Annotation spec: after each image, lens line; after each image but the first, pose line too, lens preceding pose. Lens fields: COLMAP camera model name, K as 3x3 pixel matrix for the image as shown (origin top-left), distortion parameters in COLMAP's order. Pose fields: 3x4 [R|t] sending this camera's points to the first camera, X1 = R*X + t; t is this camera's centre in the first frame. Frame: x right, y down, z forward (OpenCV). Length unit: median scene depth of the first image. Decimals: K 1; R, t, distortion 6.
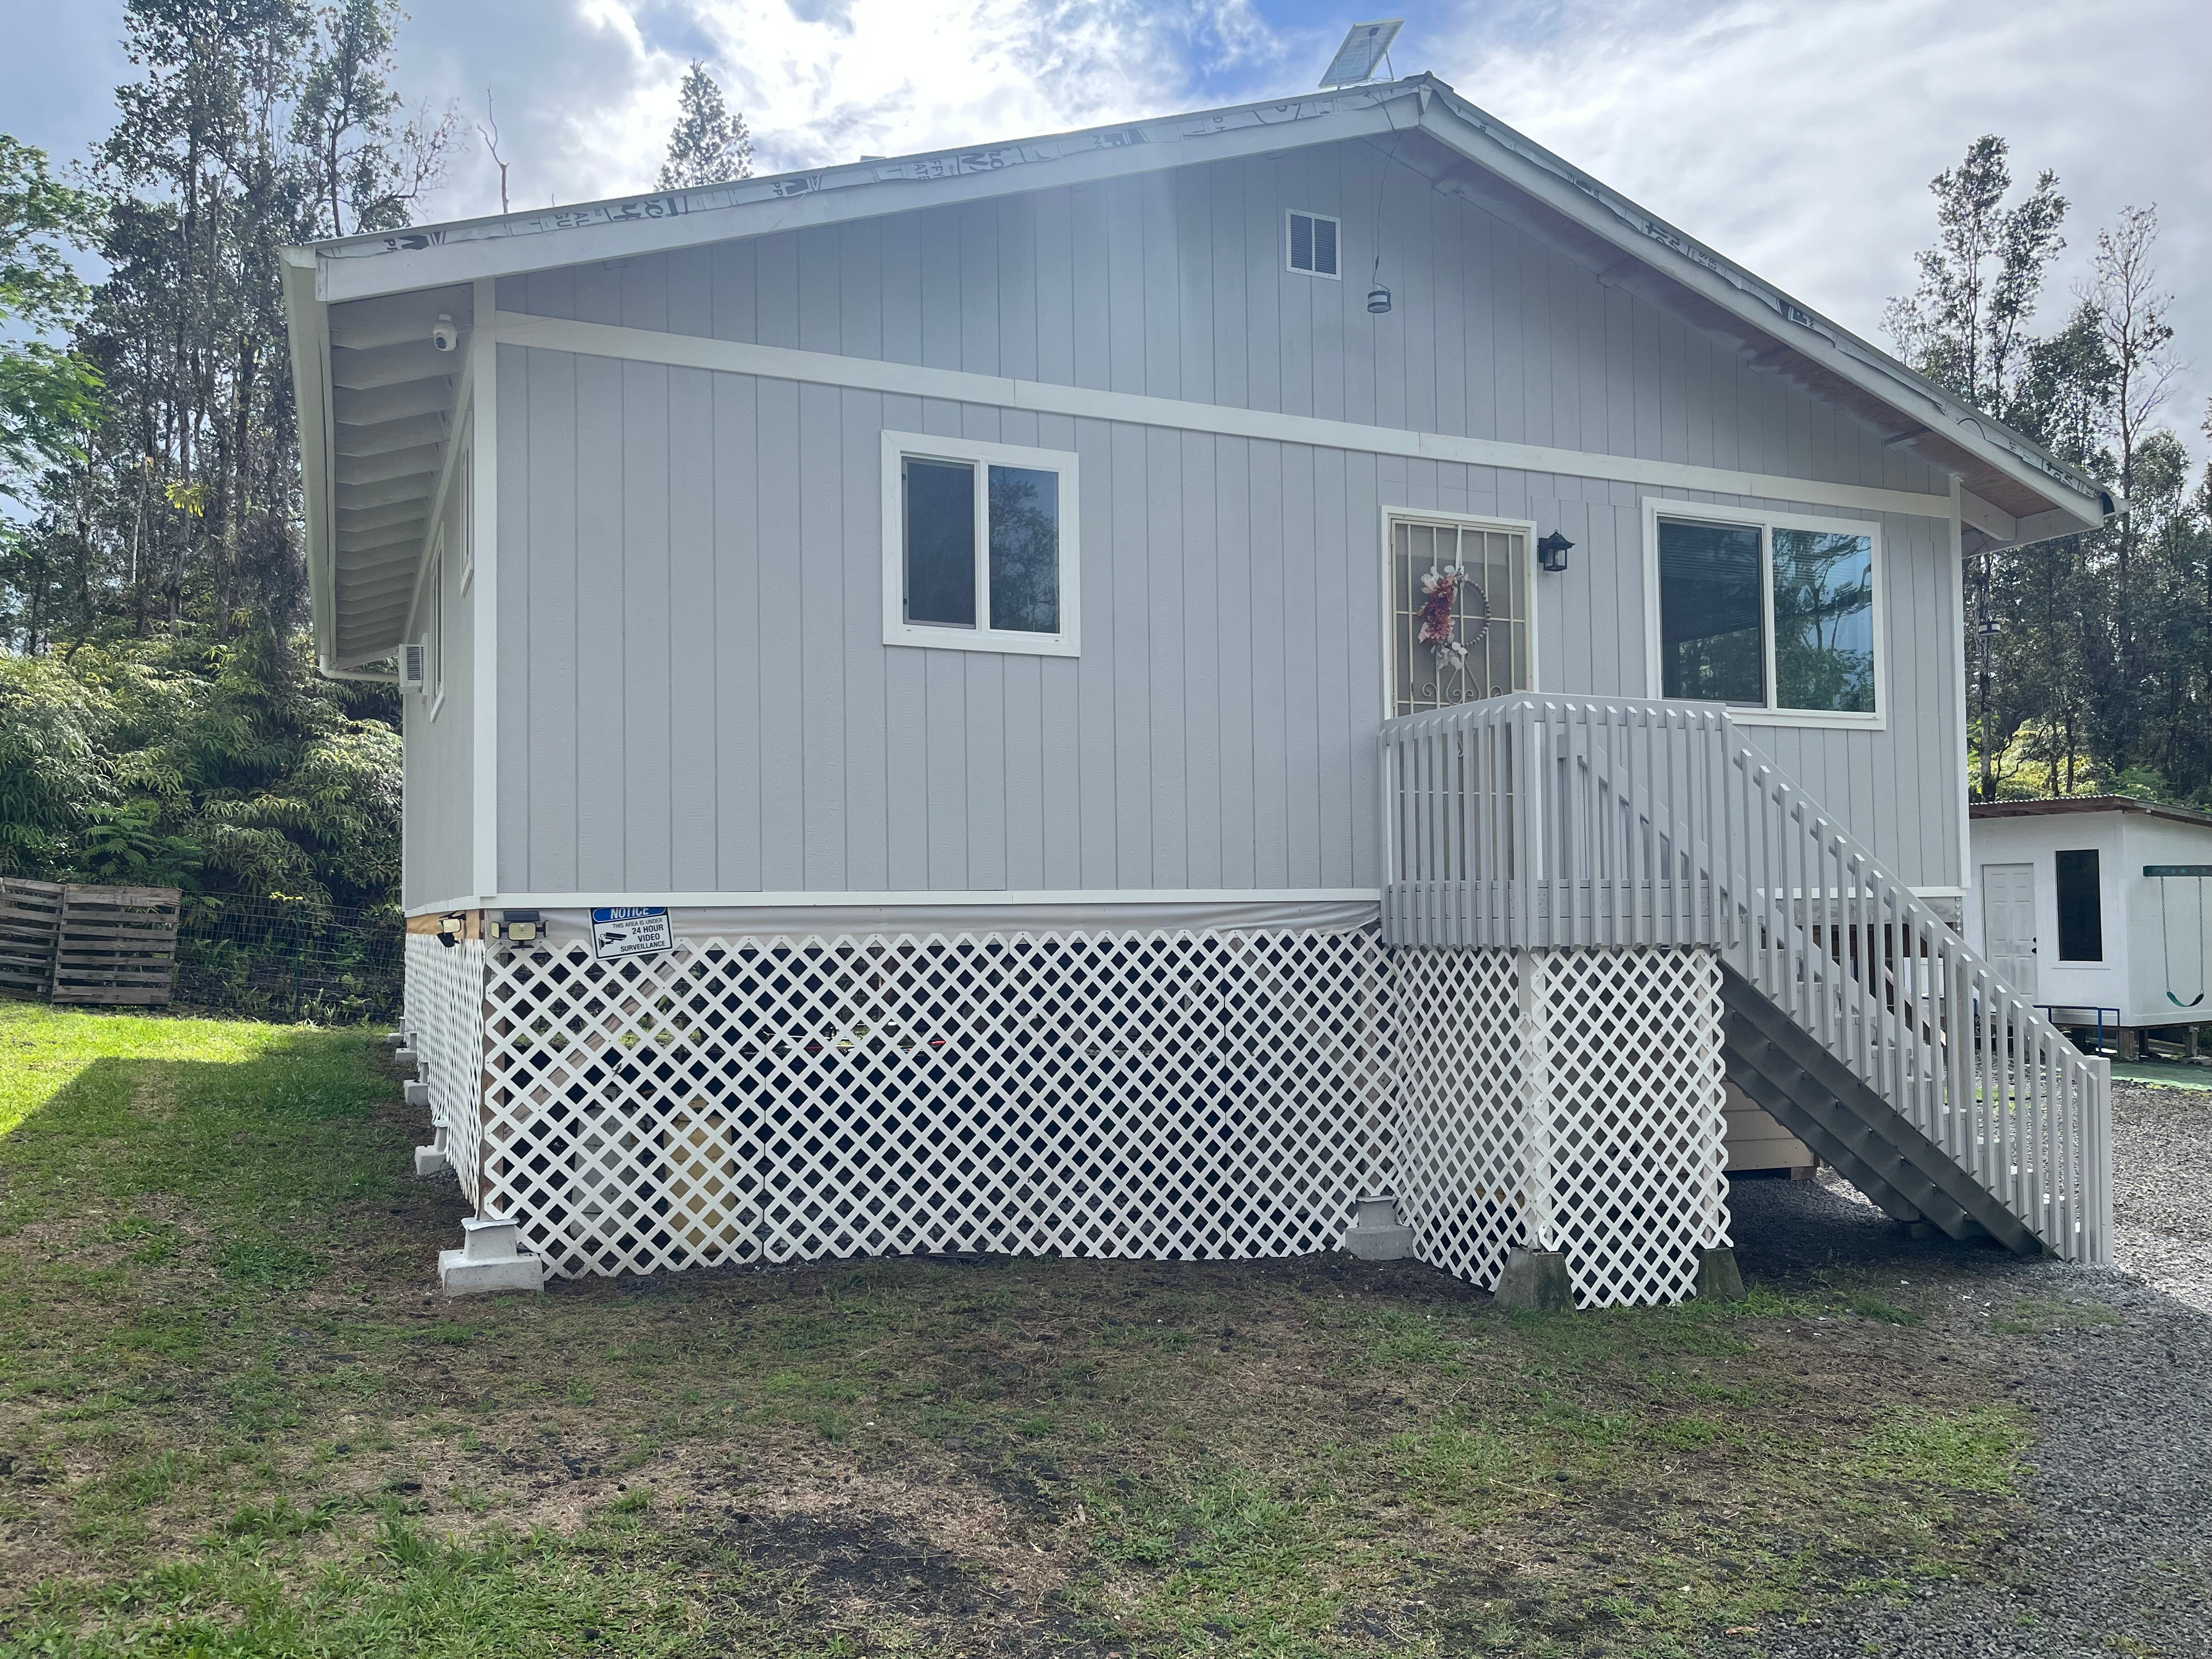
lens RADIAL K [[1686.6, 0, 1106.0], [0, 1686.6, 829.5], [0, 0, 1]] dist [0.090721, -0.121678]
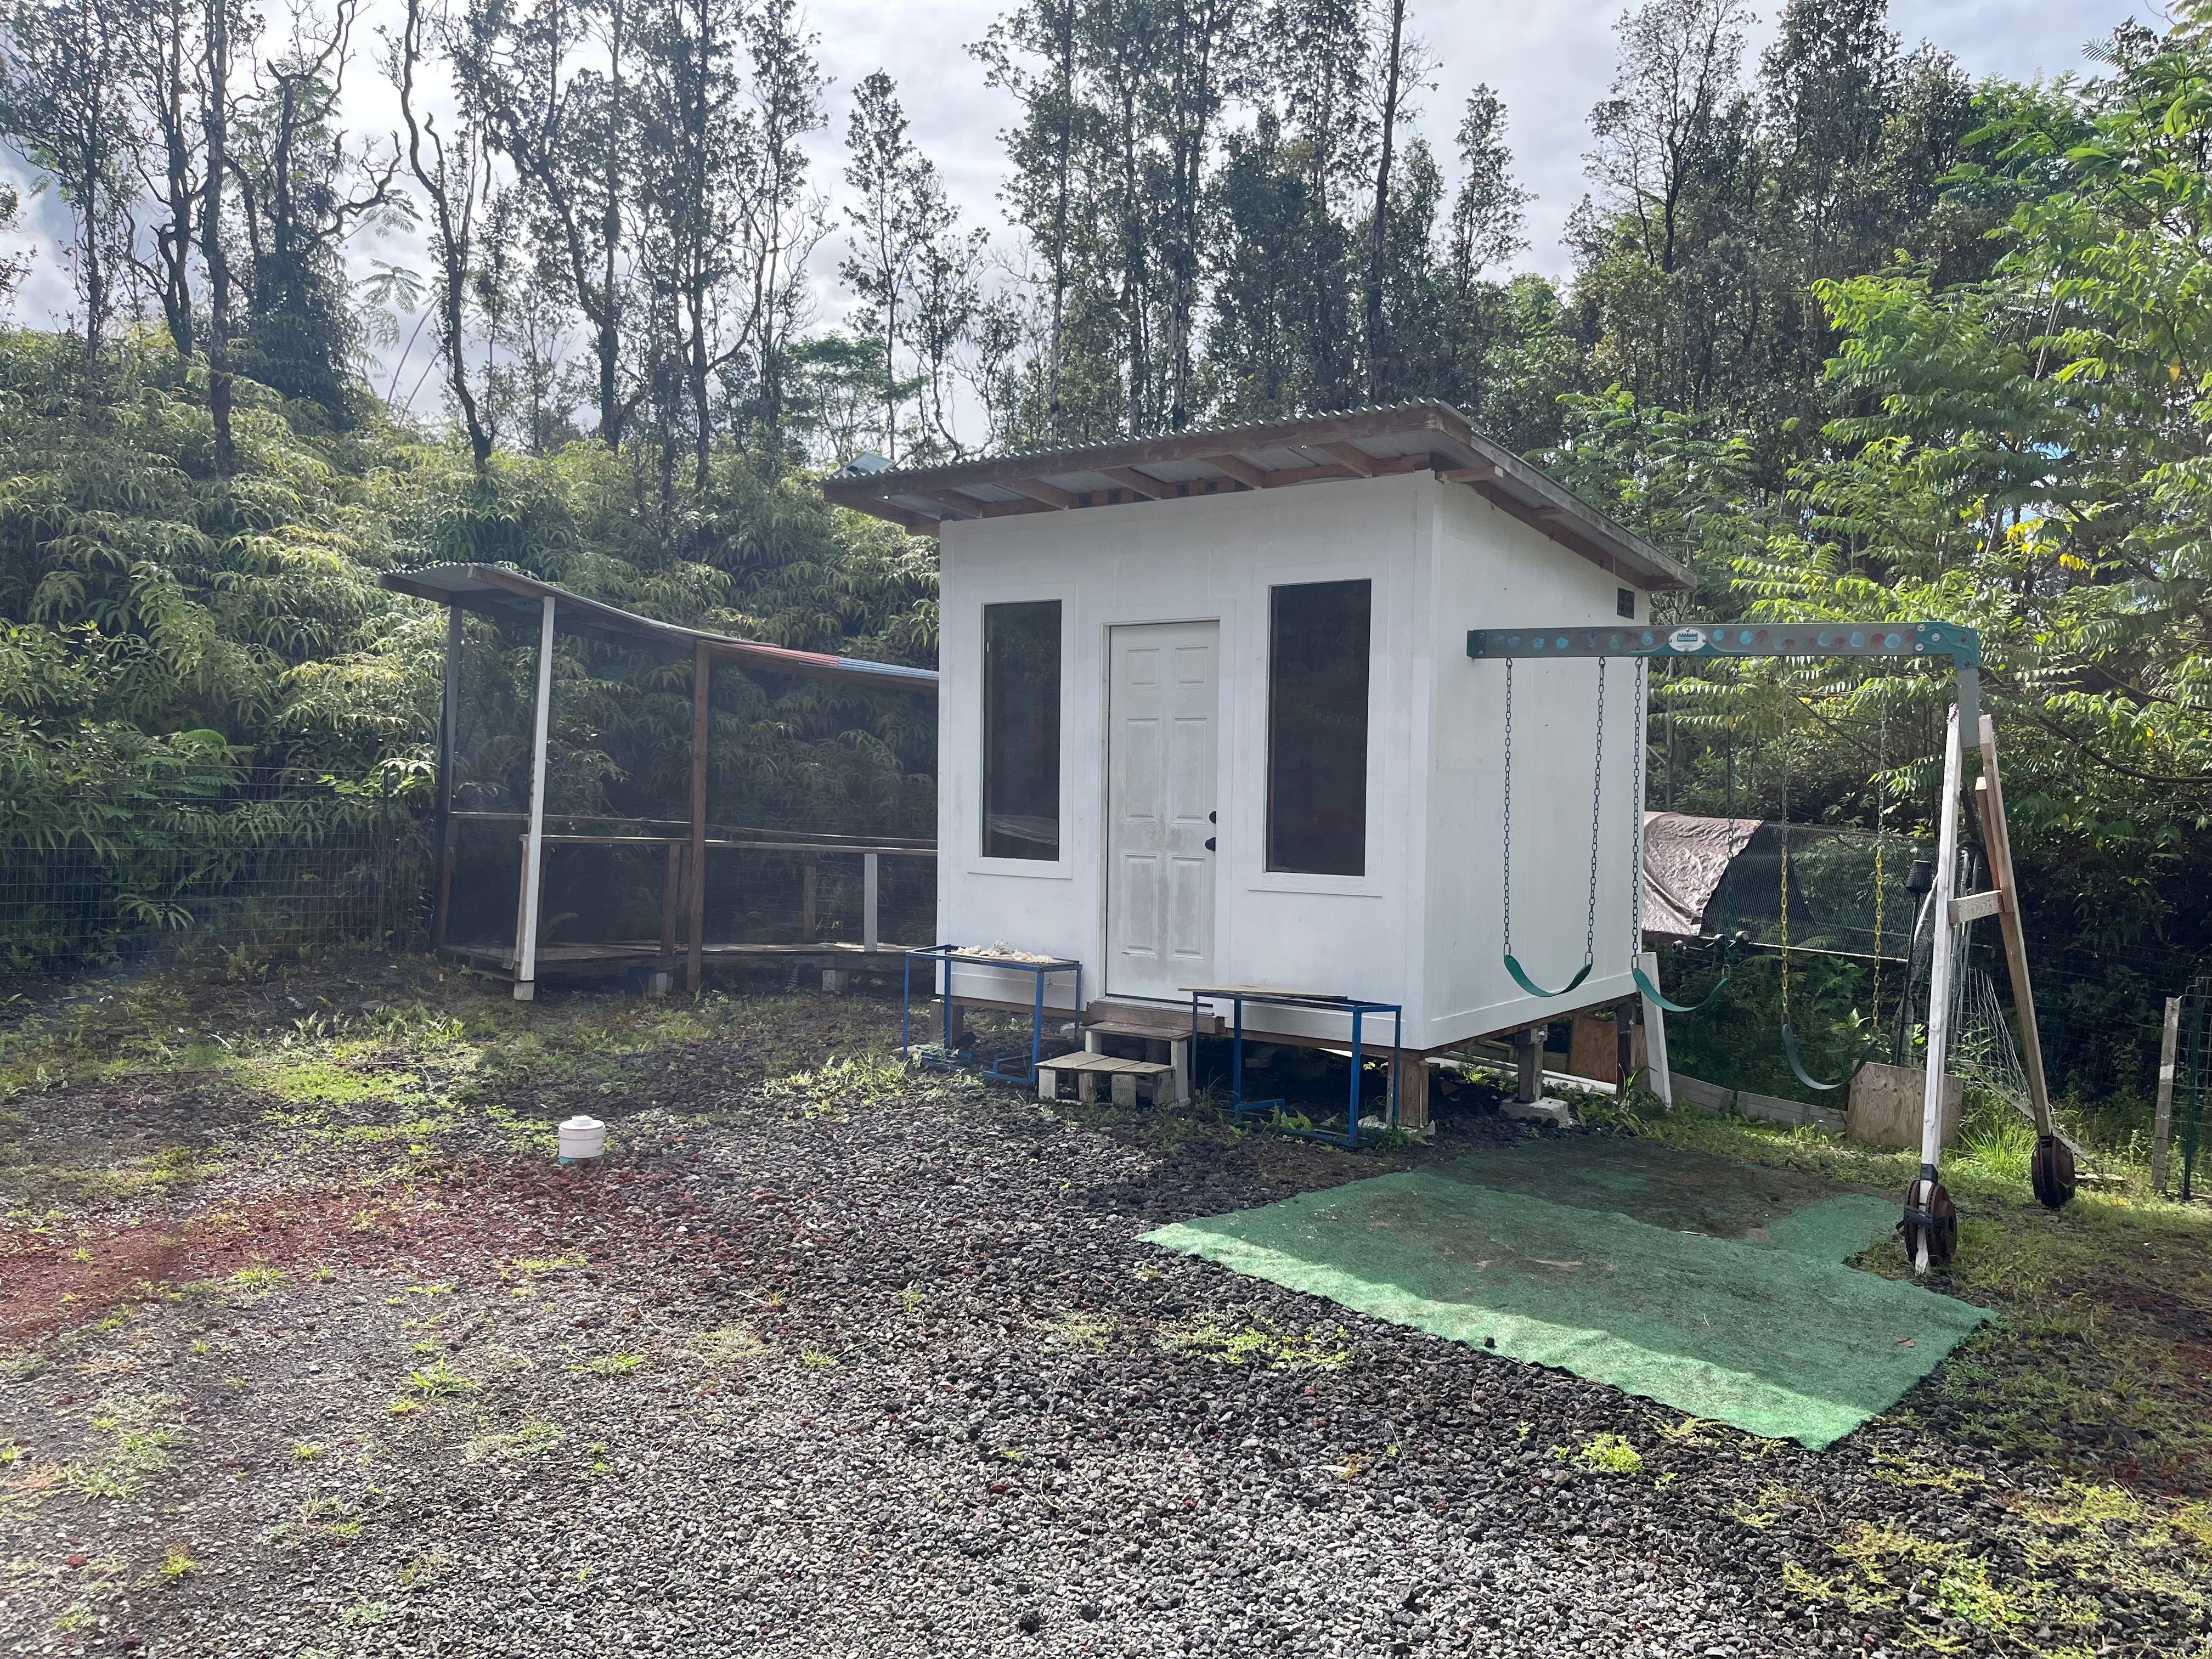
lens RADIAL K [[1686.6, 0, 1106.0], [0, 1686.6, 829.5], [0, 0, 1]] dist [0.090721, -0.121678]
pose [[0.912781, 0.014924, 0.408177, 0.761954], [-0.045435, 0.996840, 0.065157, 0.090840], [-0.405914, -0.078020, 0.910575, 1.385129]]
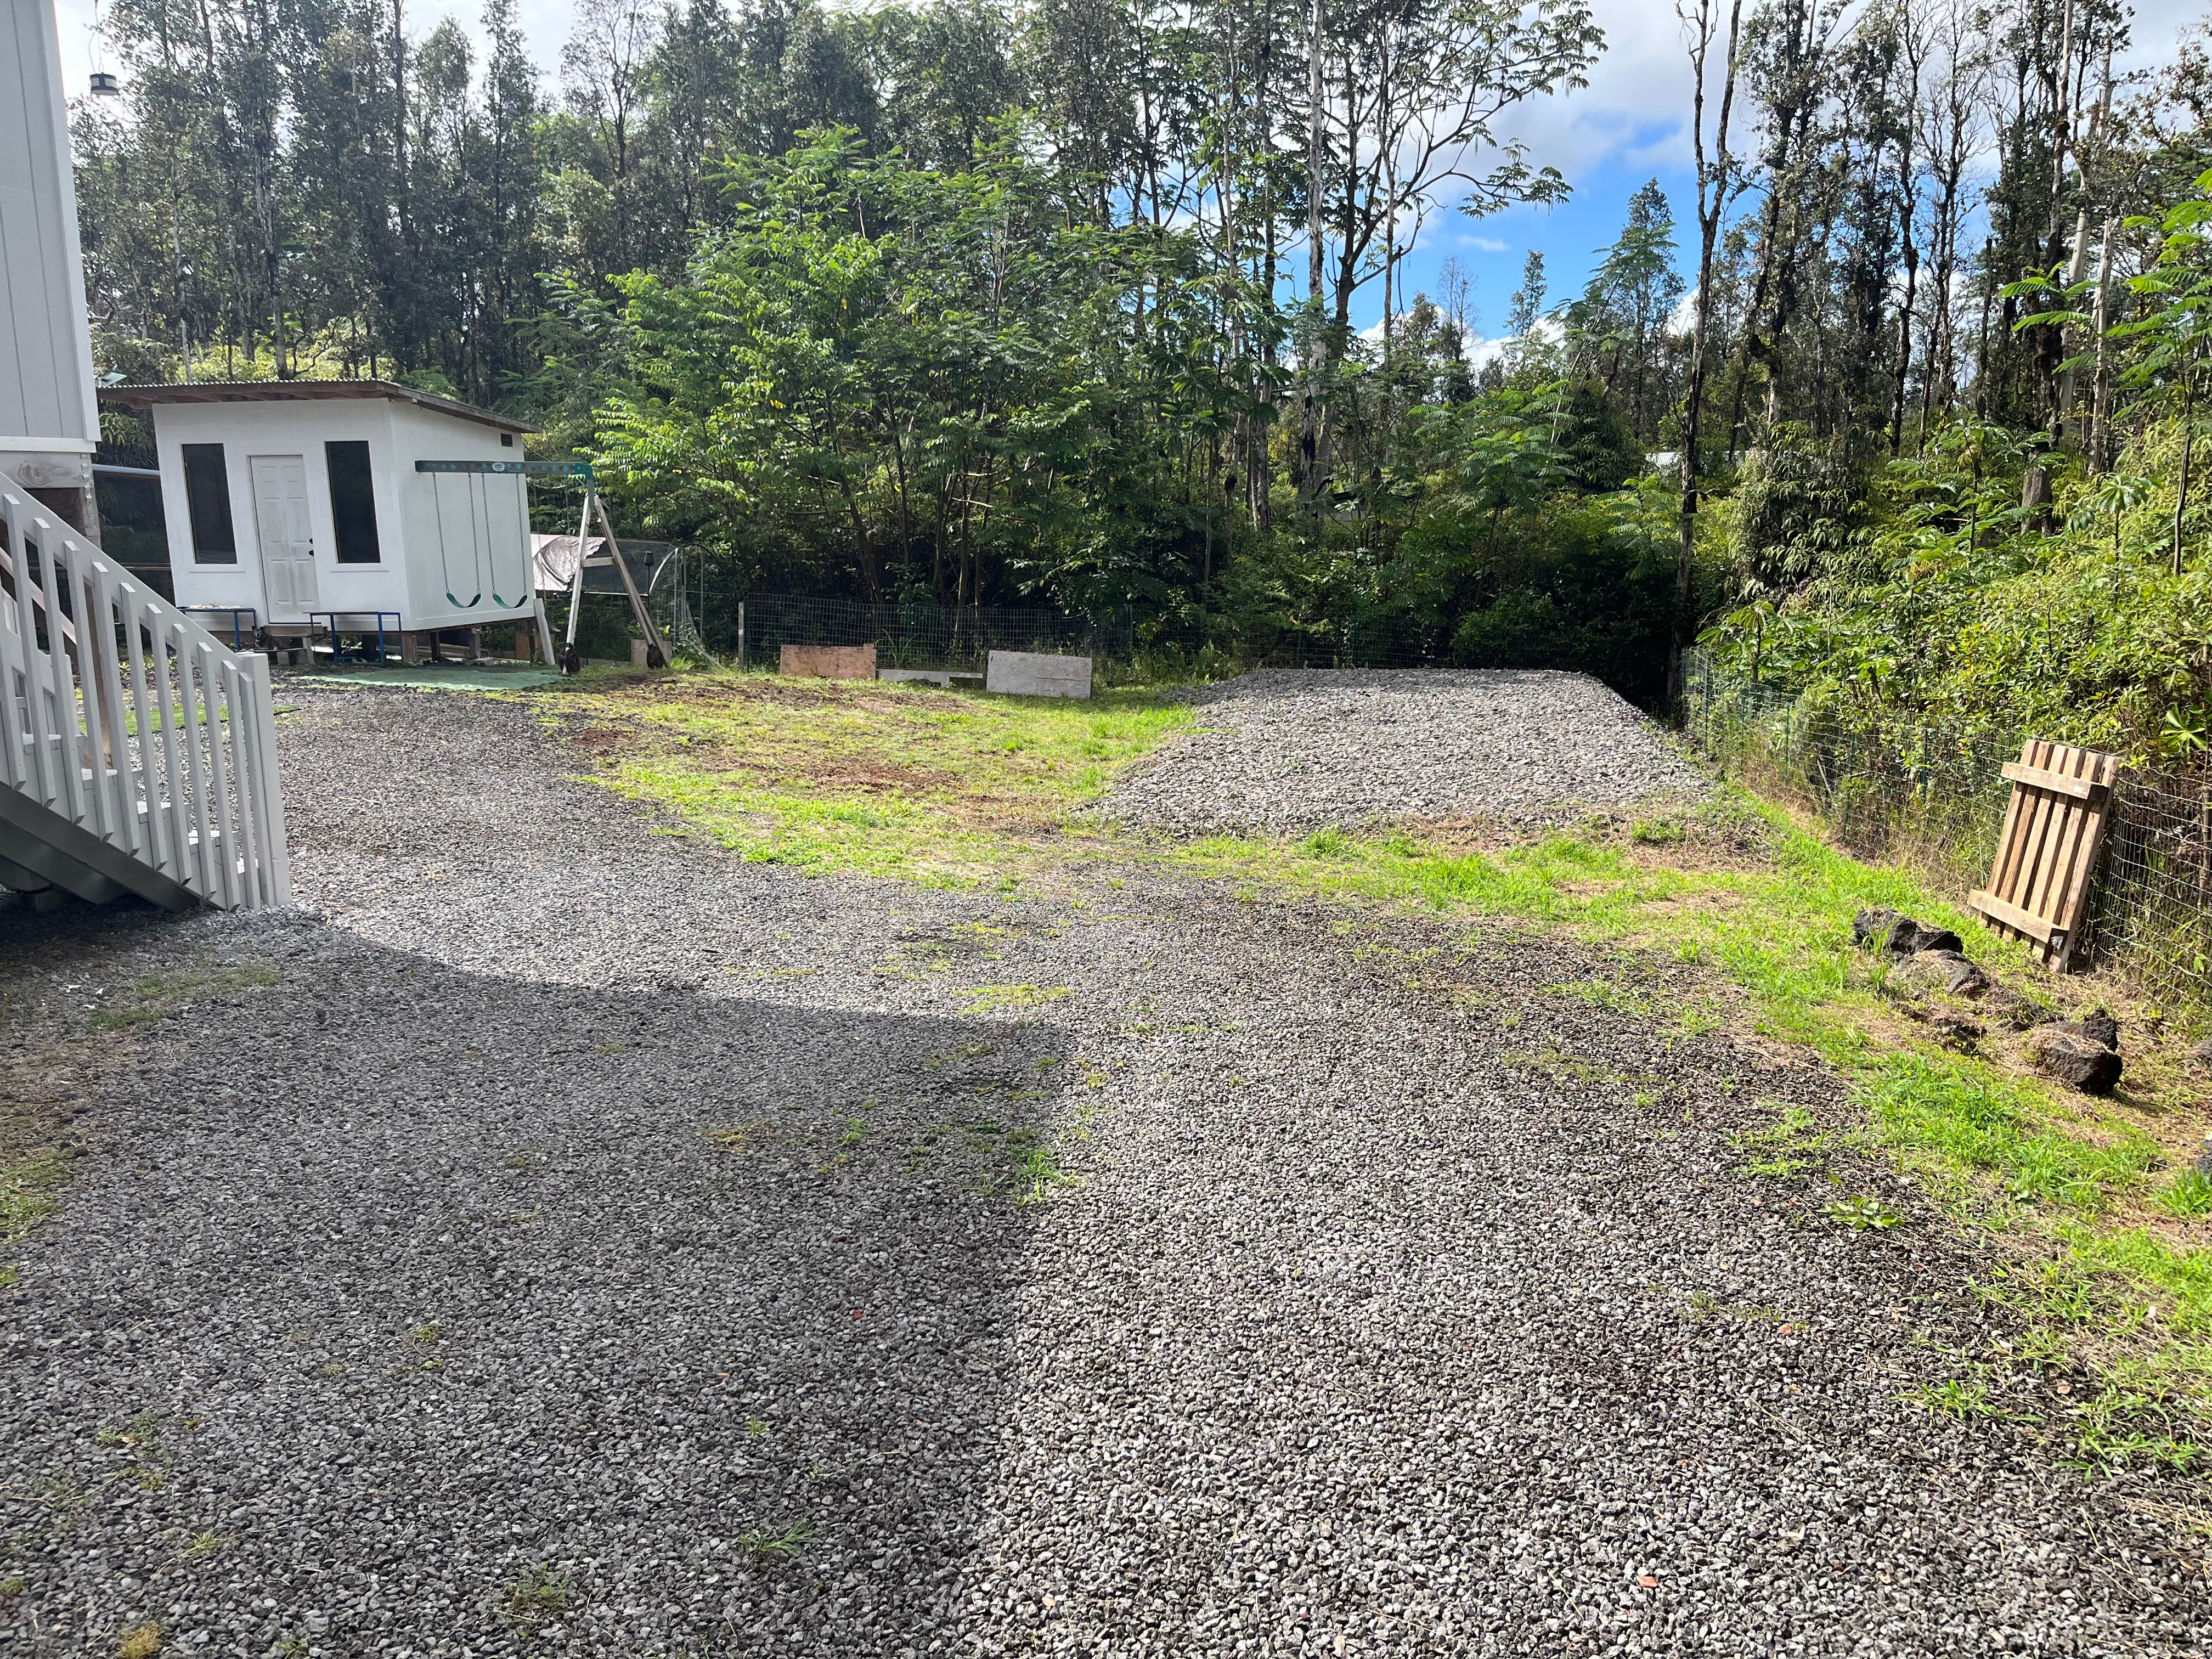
lens RADIAL K [[1686.6, 0, 1106.0], [0, 1686.6, 829.5], [0, 0, 1]] dist [0.090721, -0.121678]
pose [[0.633580, -0.138883, 0.761109, 0.197799], [-0.028831, 0.978835, 0.202612, 0.037373], [-0.773139, -0.150314, 0.616166, 0.179646]]
